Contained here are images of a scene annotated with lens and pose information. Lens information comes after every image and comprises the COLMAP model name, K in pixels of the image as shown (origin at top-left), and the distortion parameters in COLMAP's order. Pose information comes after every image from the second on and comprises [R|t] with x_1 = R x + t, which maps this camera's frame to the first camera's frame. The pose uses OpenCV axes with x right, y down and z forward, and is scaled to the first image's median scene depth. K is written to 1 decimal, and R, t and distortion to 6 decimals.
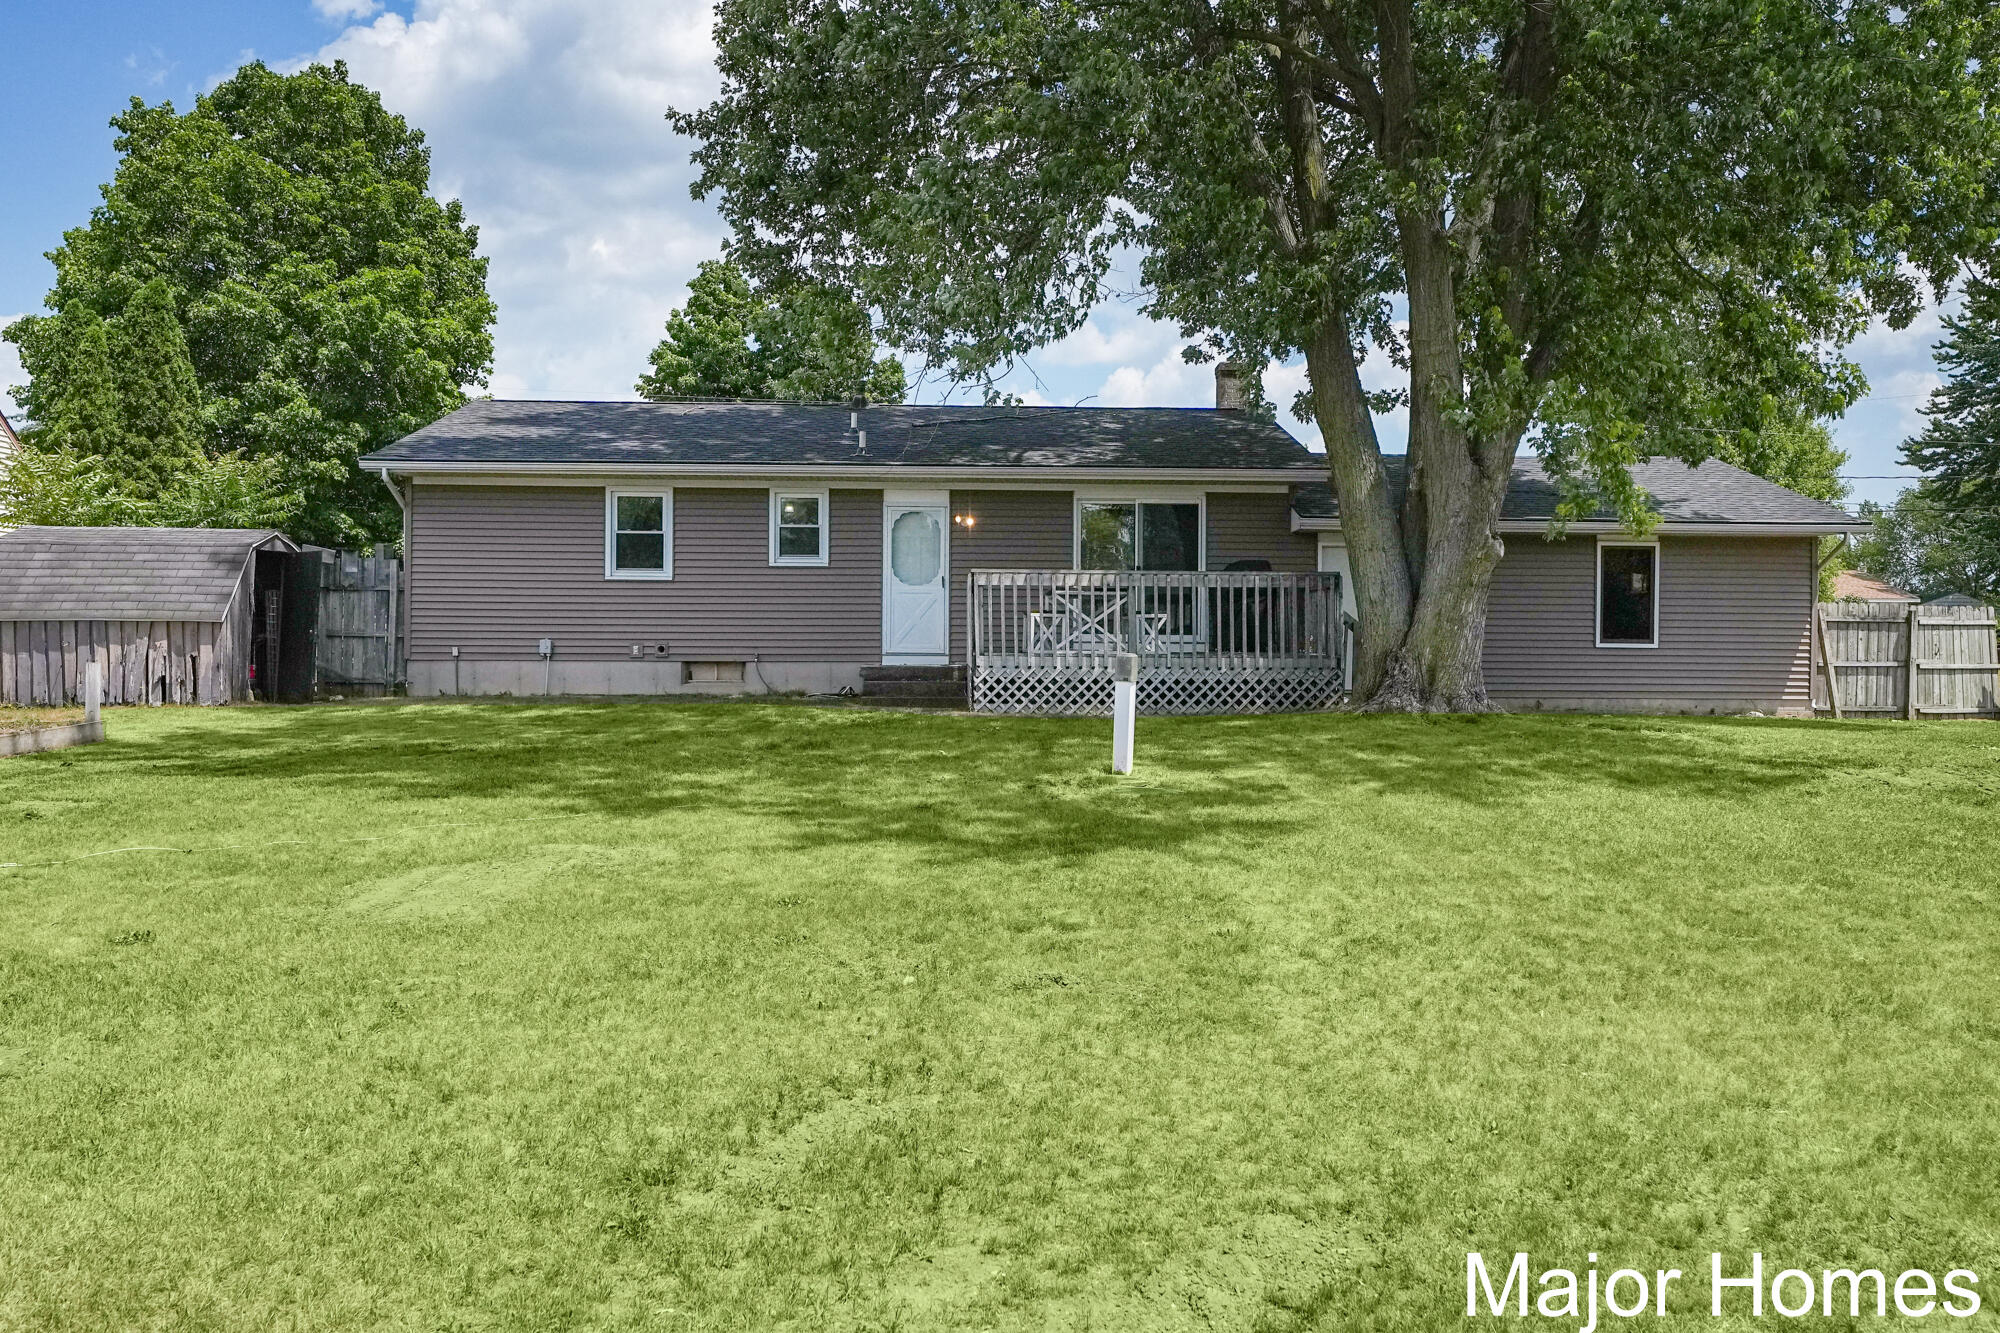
lens RADIAL K [[1471.0, 0, 1000.3], [0, 1471.0, 667.0], [0, 0, 1]] dist [0.002222, 0.000346]
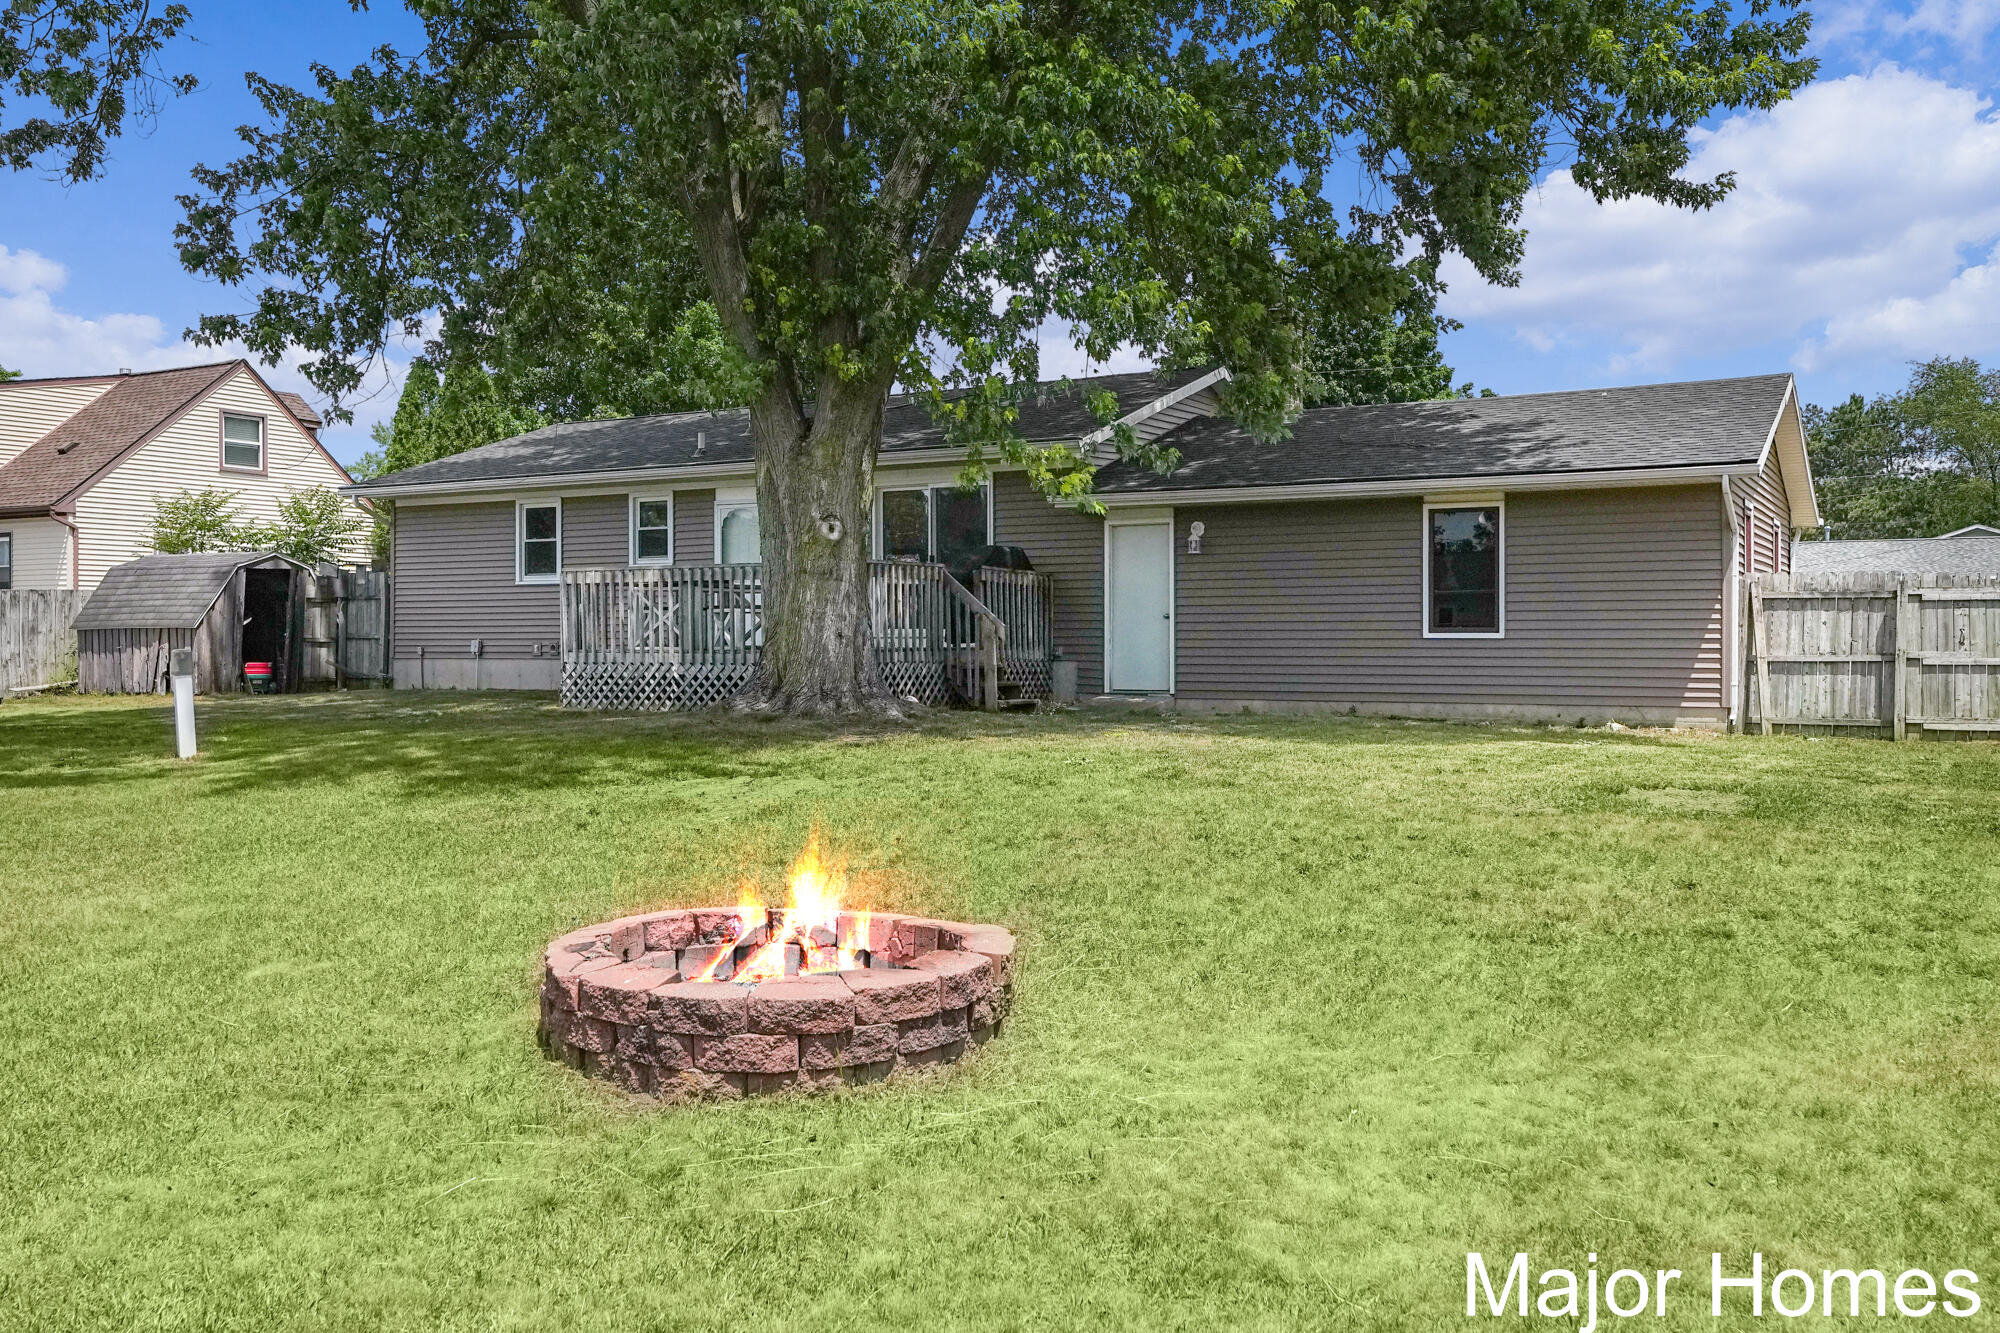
lens RADIAL K [[1612.7, 0, 1000.4], [0, 1612.7, 666.3], [0, 0, 1]] dist [0.006719, -0.000838]
pose [[0.868028, -0.000654, -0.496515, 0.639454], [-0.000440, 0.999998, -0.002088, 0.003723], [0.496515, 0.002031, 0.868026, 0.134112]]
